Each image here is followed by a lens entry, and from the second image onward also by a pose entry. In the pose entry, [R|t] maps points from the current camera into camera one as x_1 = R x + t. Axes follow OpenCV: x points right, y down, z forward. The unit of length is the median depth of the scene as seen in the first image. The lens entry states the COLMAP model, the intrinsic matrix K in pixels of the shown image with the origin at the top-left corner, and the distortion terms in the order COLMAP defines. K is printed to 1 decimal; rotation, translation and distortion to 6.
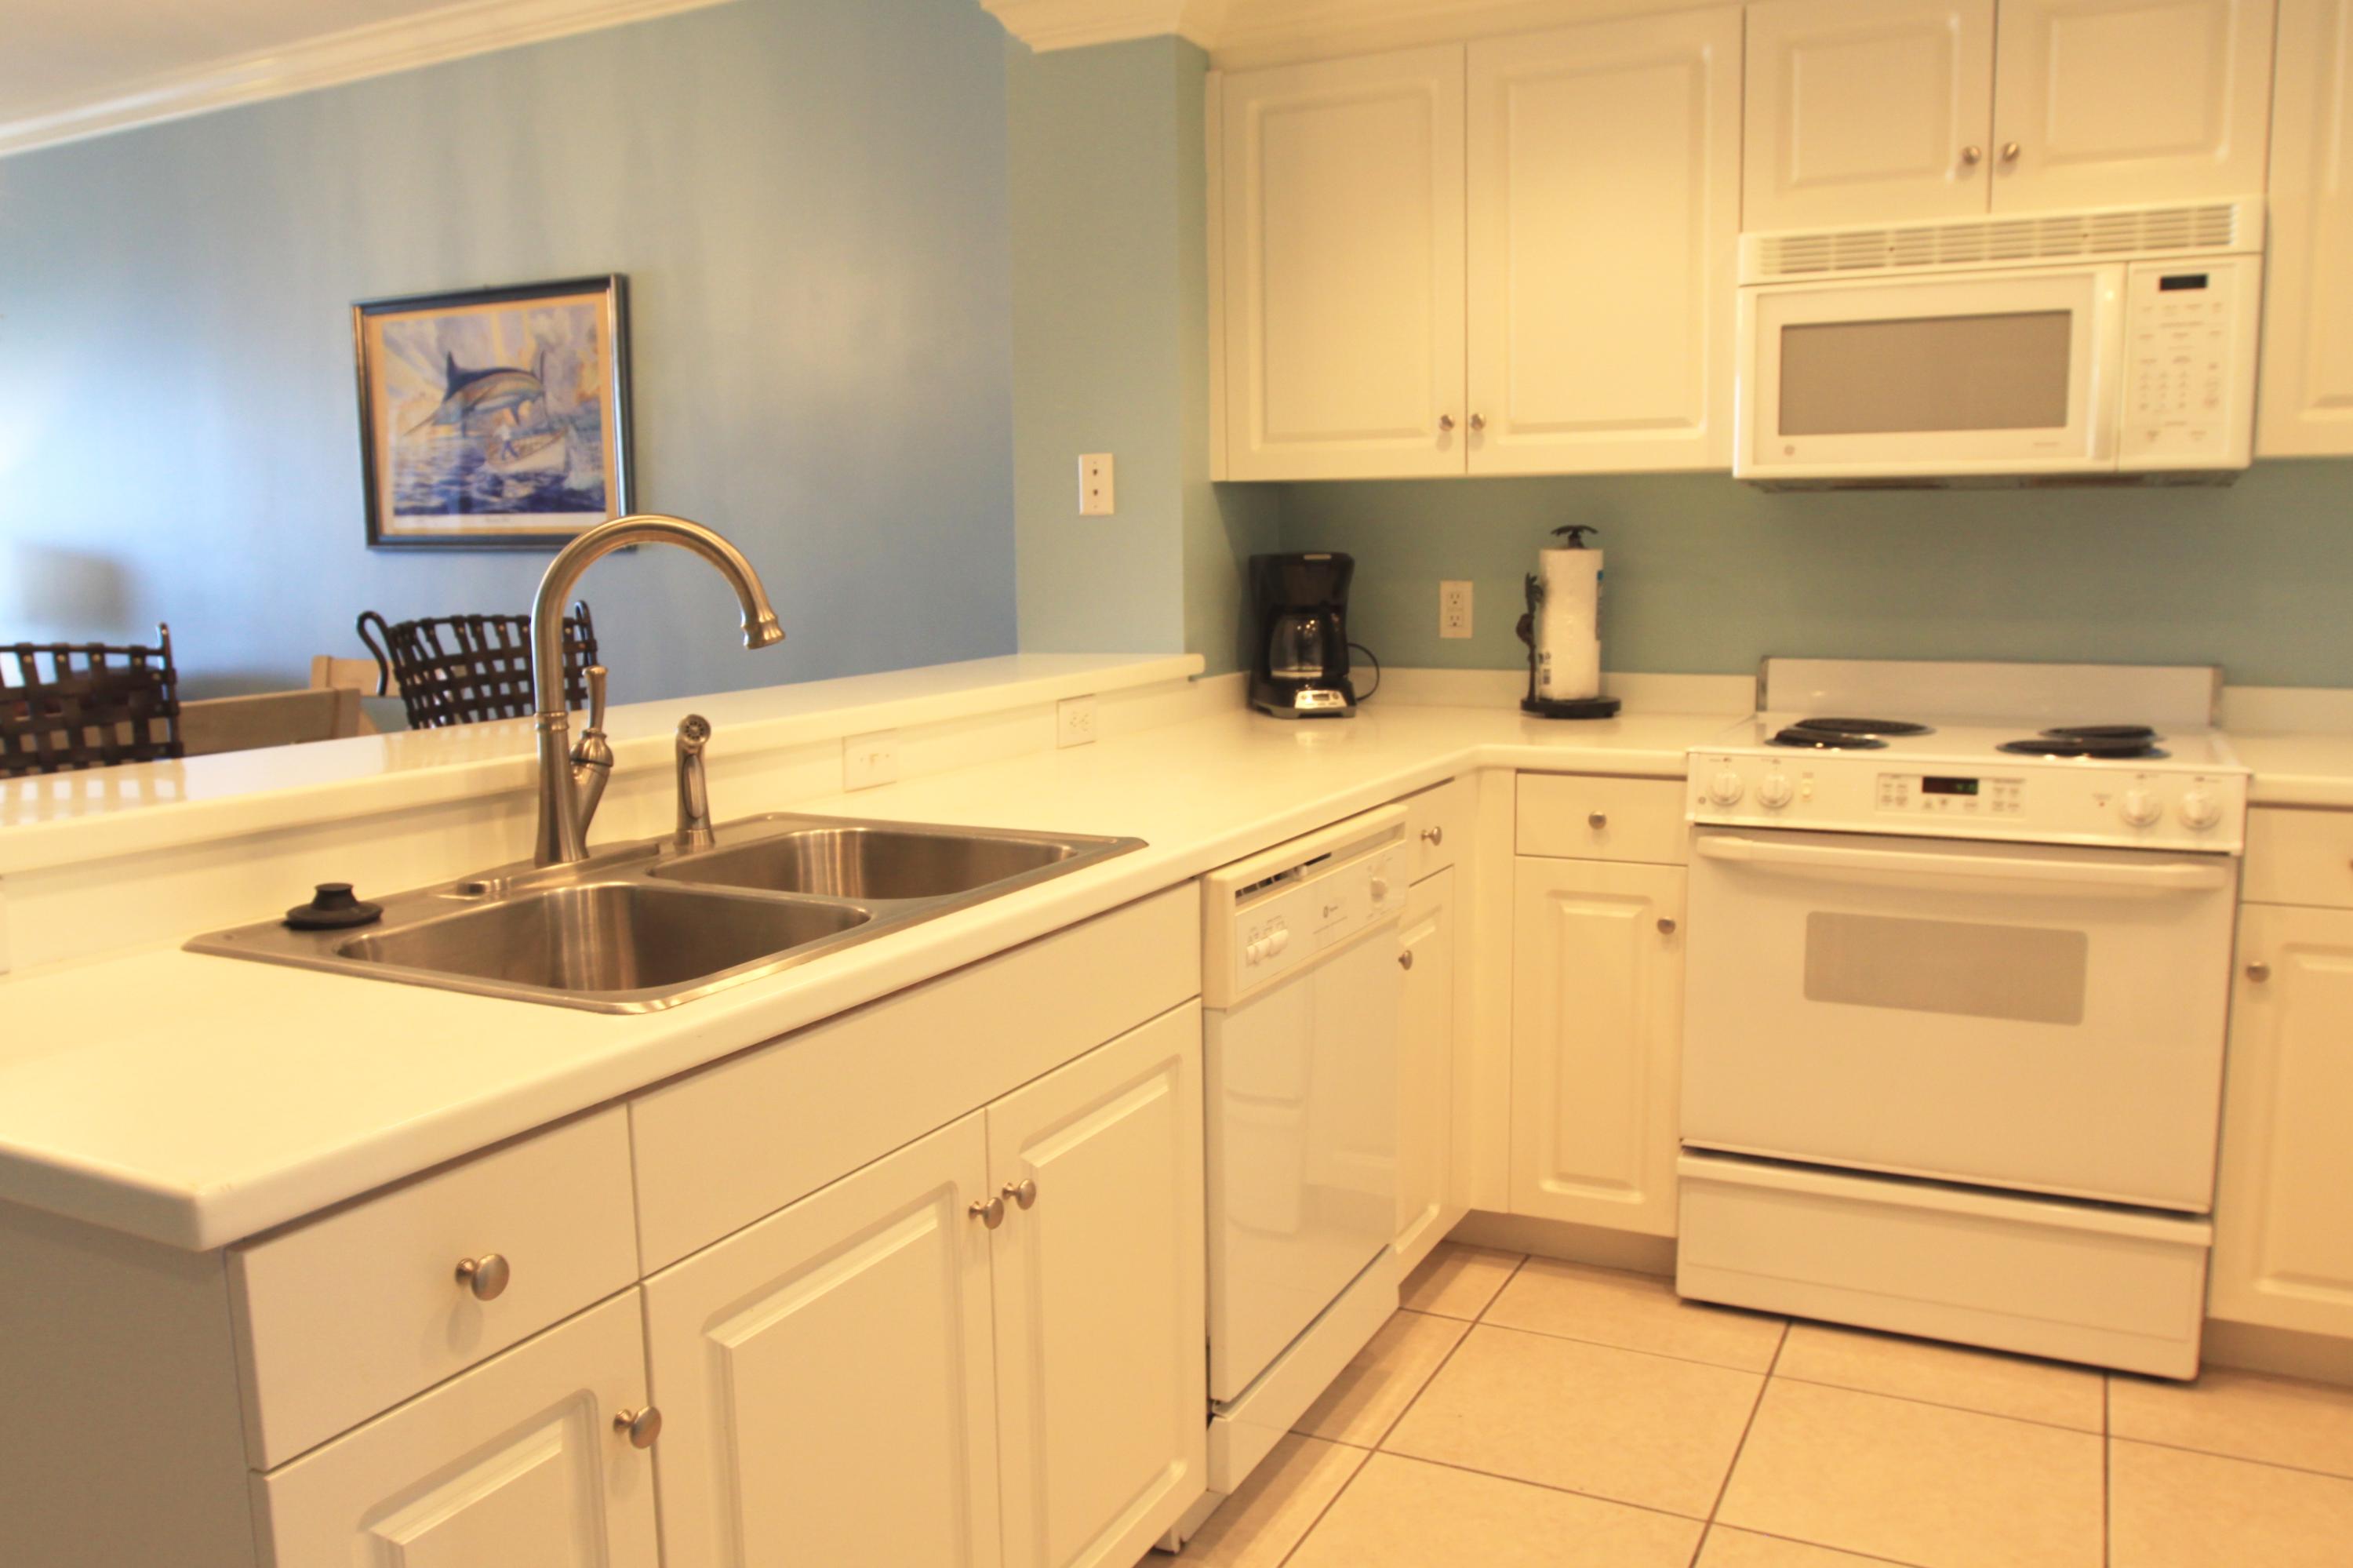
lens RADIAL K [[1761.0, 0, 1176.5], [0, 1761.0, 784.0], [0, 0, 1]] dist [-0.042434, 0.007030]
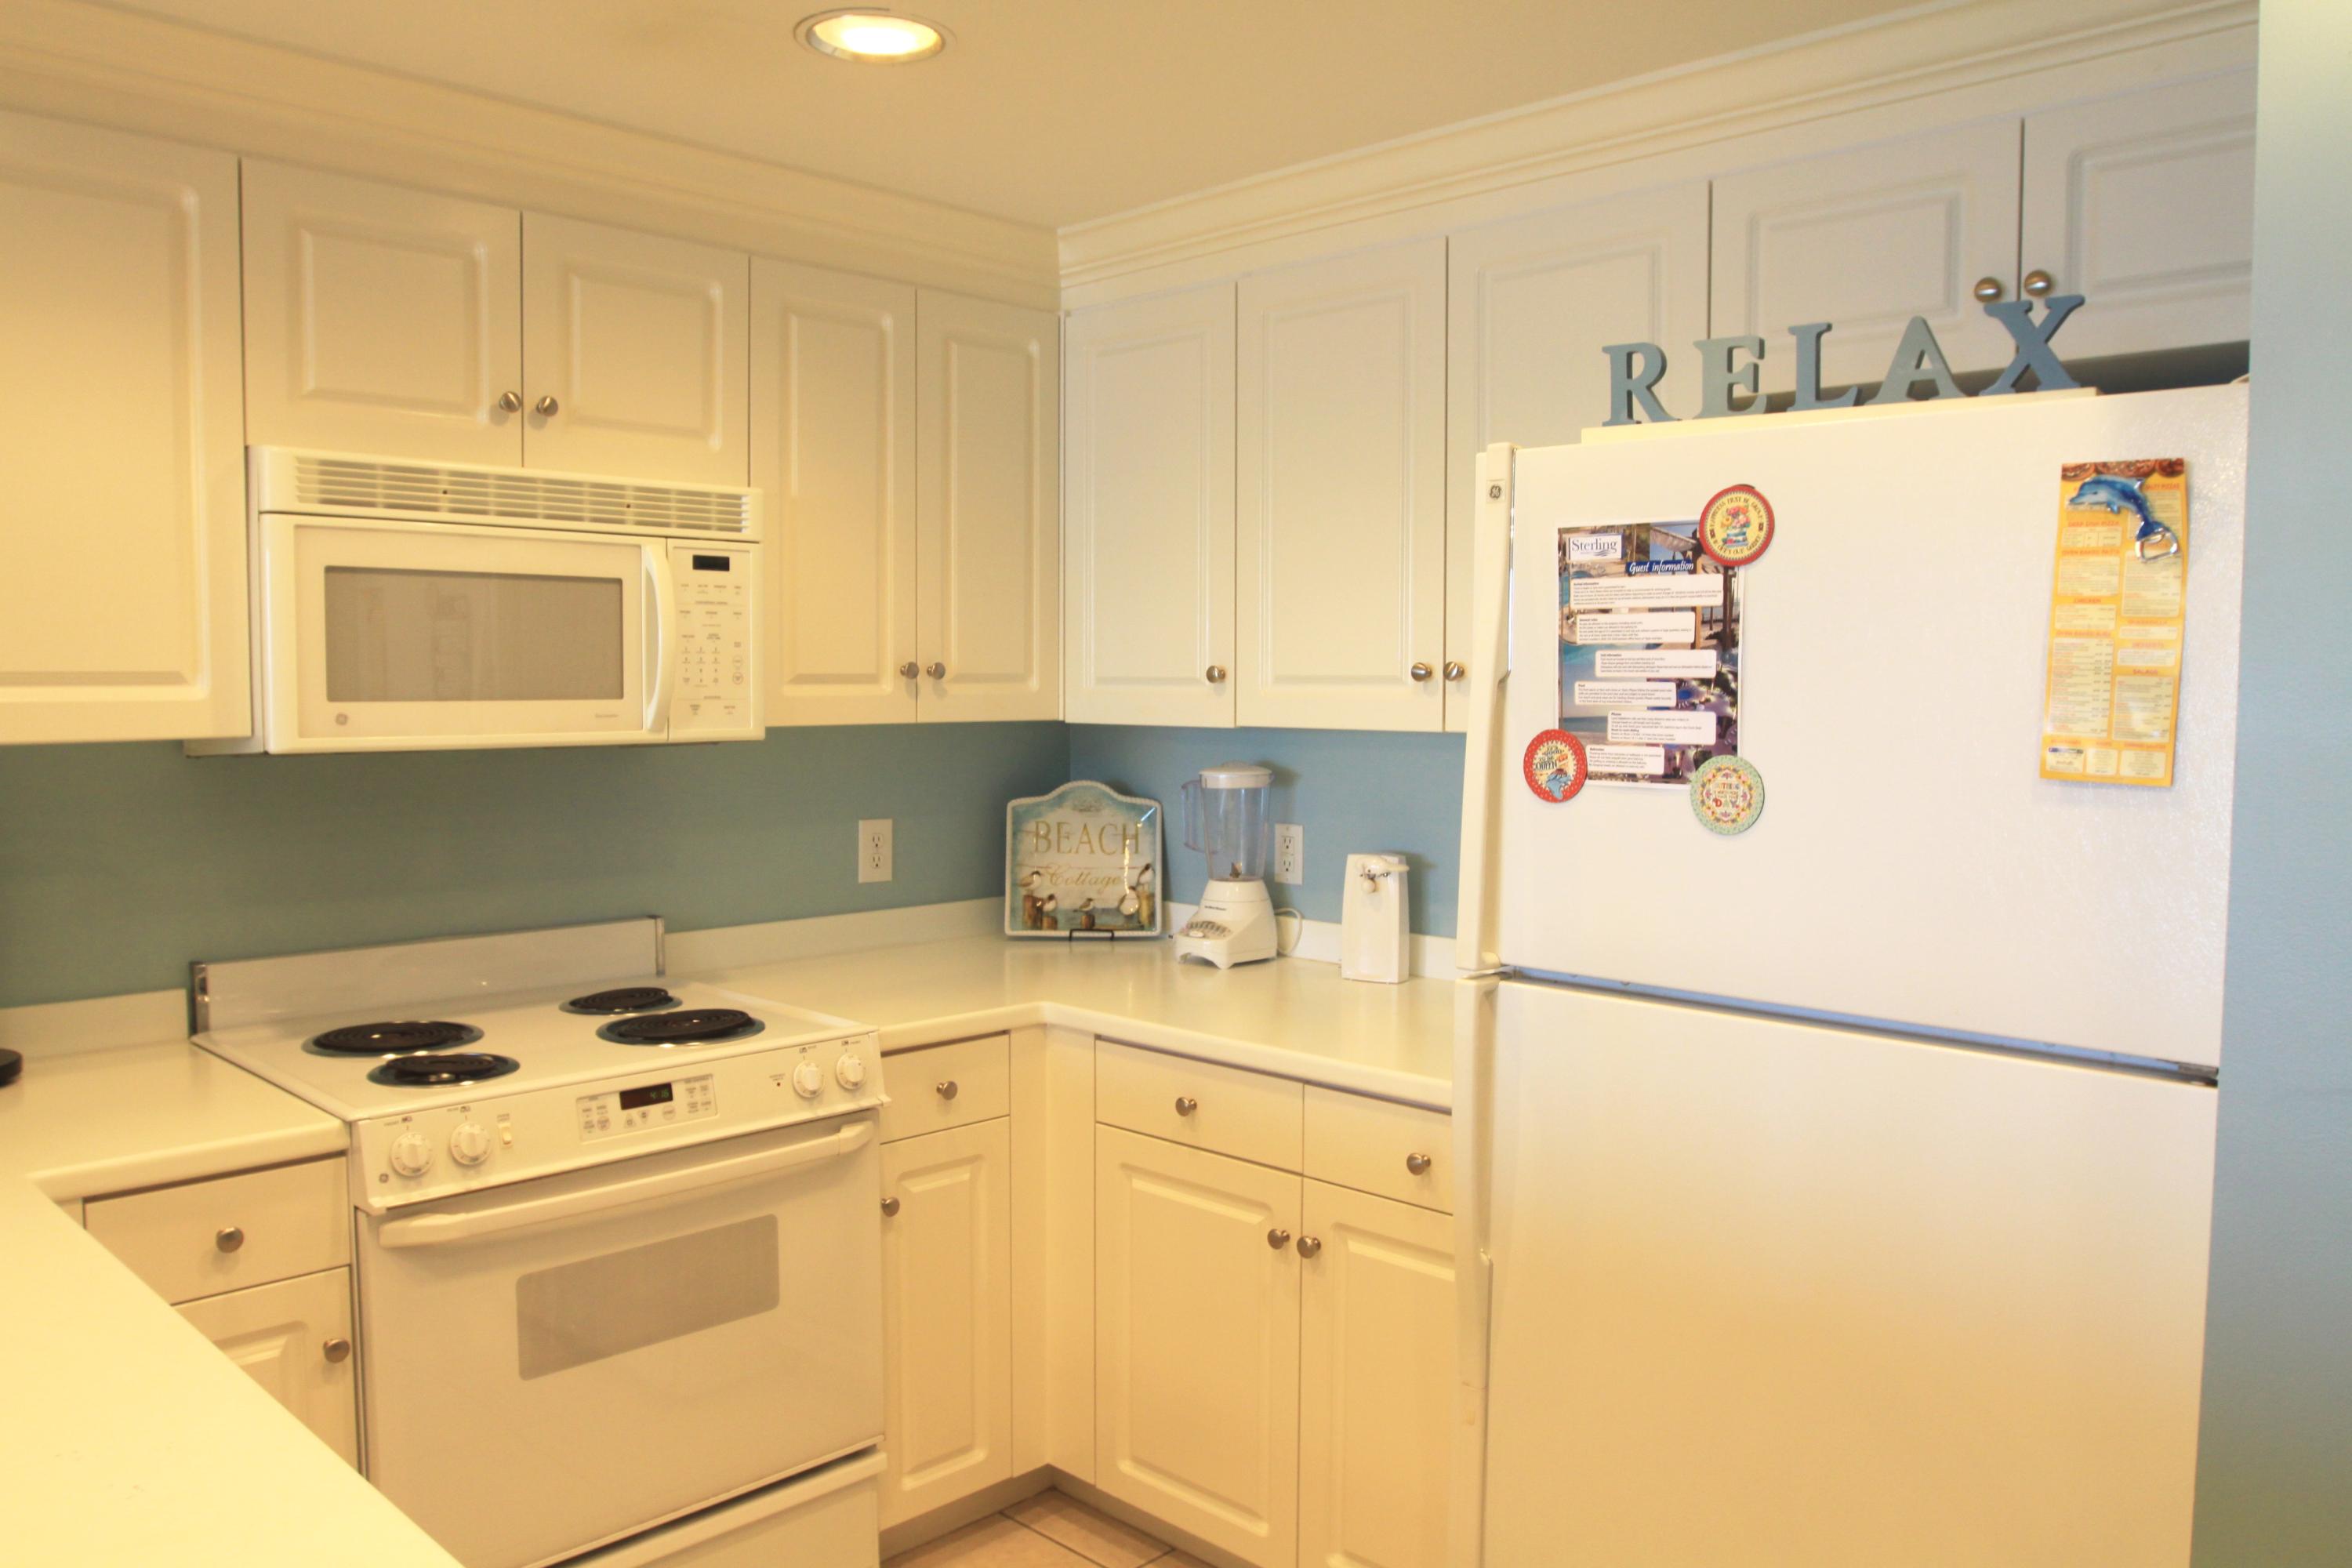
lens RADIAL K [[1760.2, 0, 1176.0], [0, 1760.2, 784.0], [0, 0, 1]] dist [-0.042434, 0.007030]
pose [[0.300729, -0.047012, 0.952550, -0.326638], [0.119716, 0.992745, 0.011200, -0.132448], [-0.946166, 0.110668, 0.304175, 0.418658]]
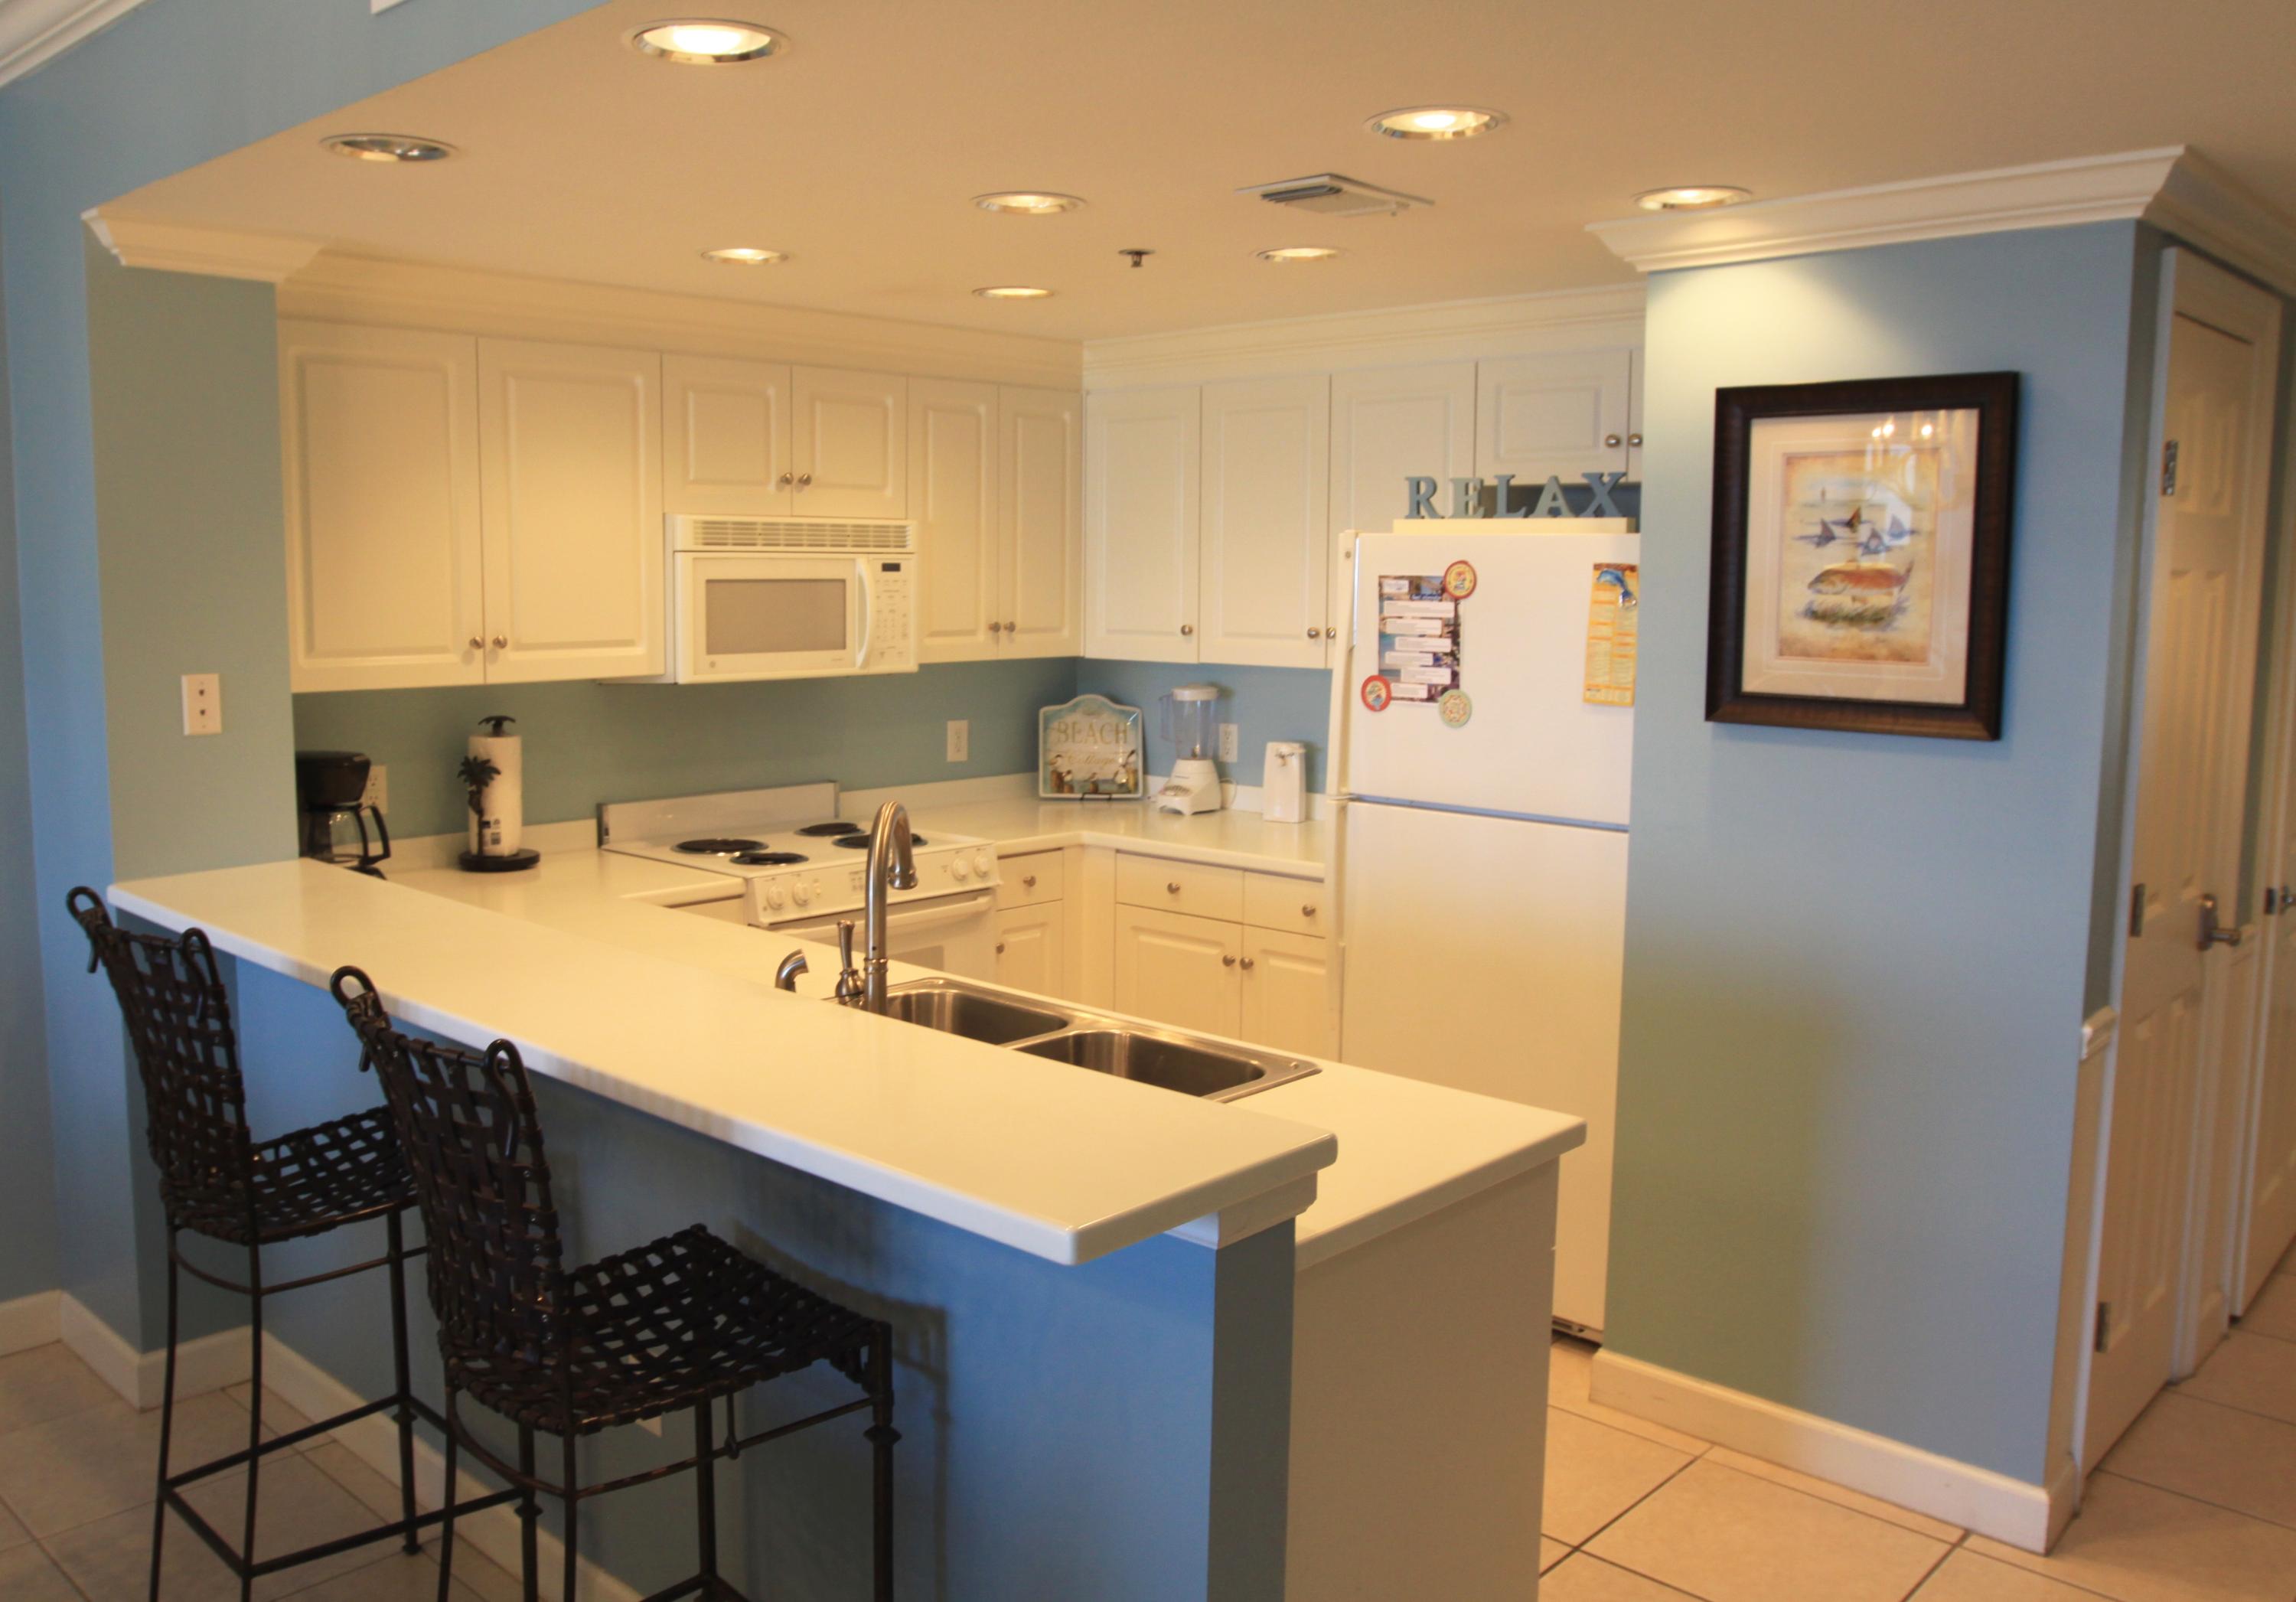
lens RADIAL K [[1891.2, 0, 1061.9], [0, 1891.2, 789.3], [0, 0, 1]] dist [-0.047581, 0.001876]
pose [[0.302026, -0.099731, 0.948068, -1.141258], [0.119216, 0.990657, 0.066233, -0.168186], [-0.945816, 0.093021, 0.311094, 0.260789]]
